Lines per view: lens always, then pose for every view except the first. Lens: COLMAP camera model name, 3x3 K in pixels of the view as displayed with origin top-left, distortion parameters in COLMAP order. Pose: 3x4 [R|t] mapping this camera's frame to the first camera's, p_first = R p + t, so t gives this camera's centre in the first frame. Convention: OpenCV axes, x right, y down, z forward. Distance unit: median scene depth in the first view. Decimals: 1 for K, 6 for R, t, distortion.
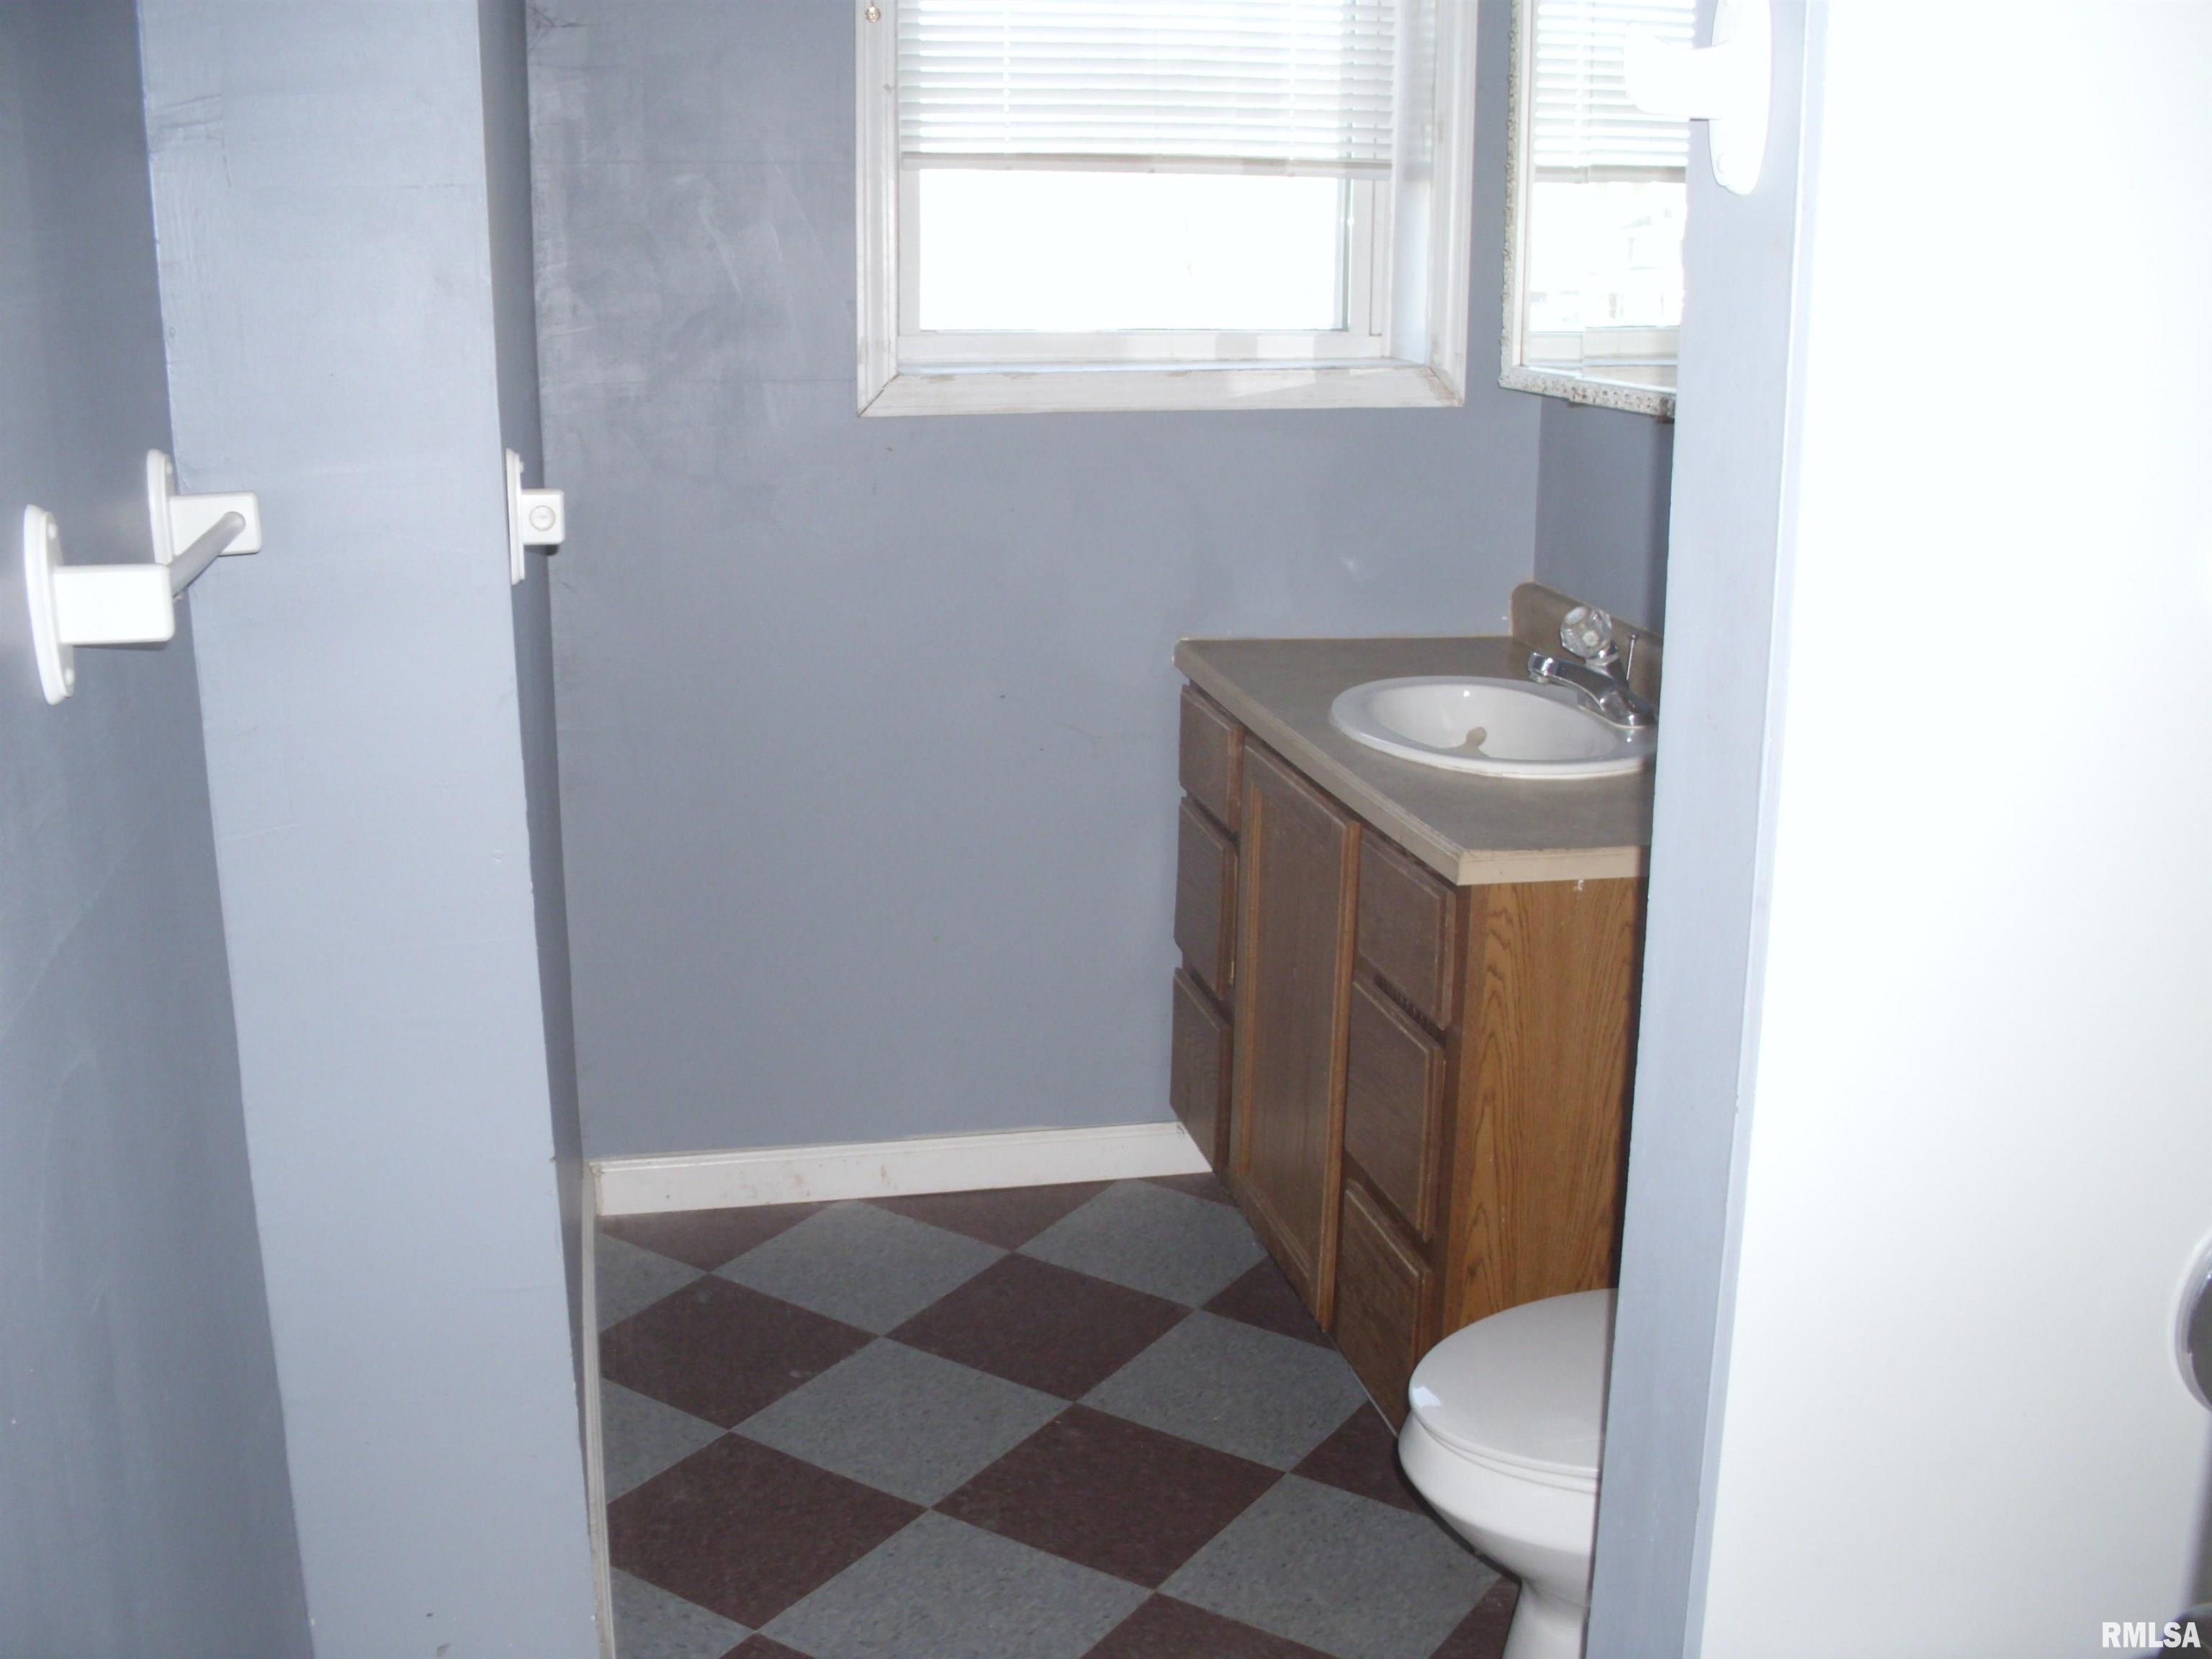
lens RADIAL K [[2372.6, 0, 1097.0], [0, 2372.6, 827.4], [0, 0, 1]] dist [-0.173271, 0.286188]
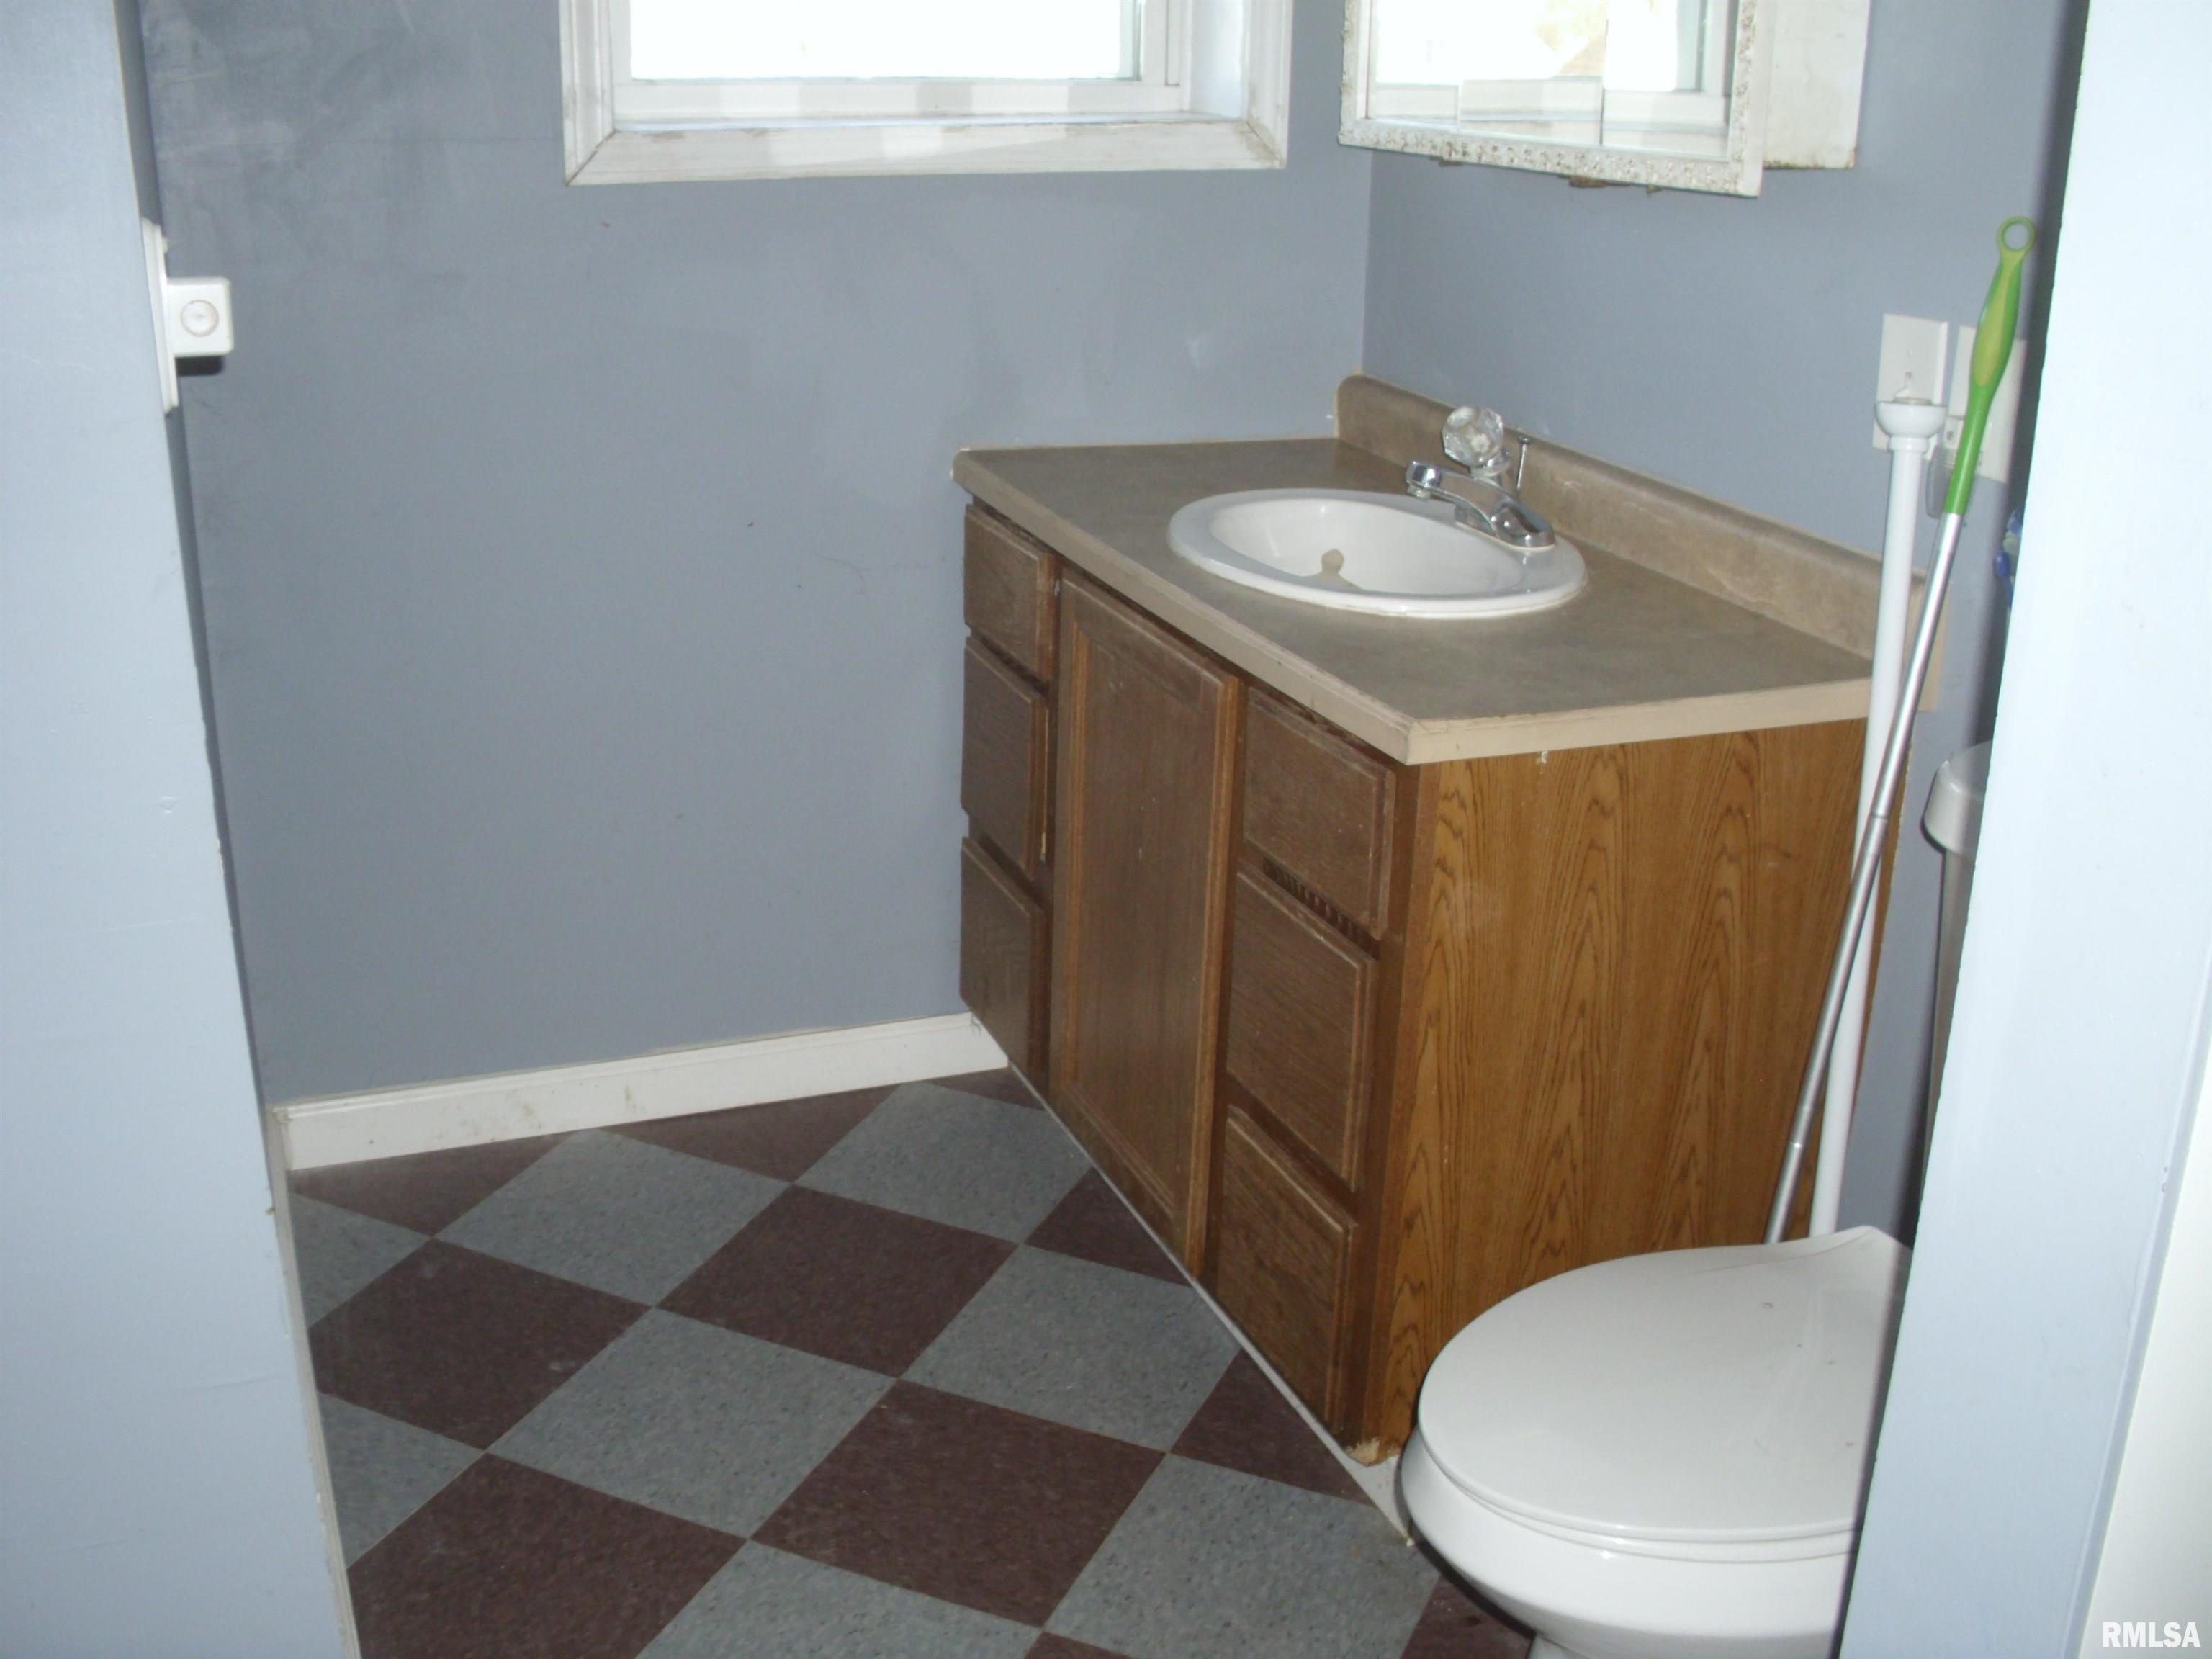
lens RADIAL K [[2360.2, 0, 1106.0], [0, 2360.2, 829.5], [0, 0, 1]] dist [-0.191479, 0.258304]
pose [[0.986137, -0.044401, 0.159880, -0.061142], [0.029691, 0.995200, 0.093251, -0.025045], [-0.163253, -0.087211, 0.982722, 0.189671]]
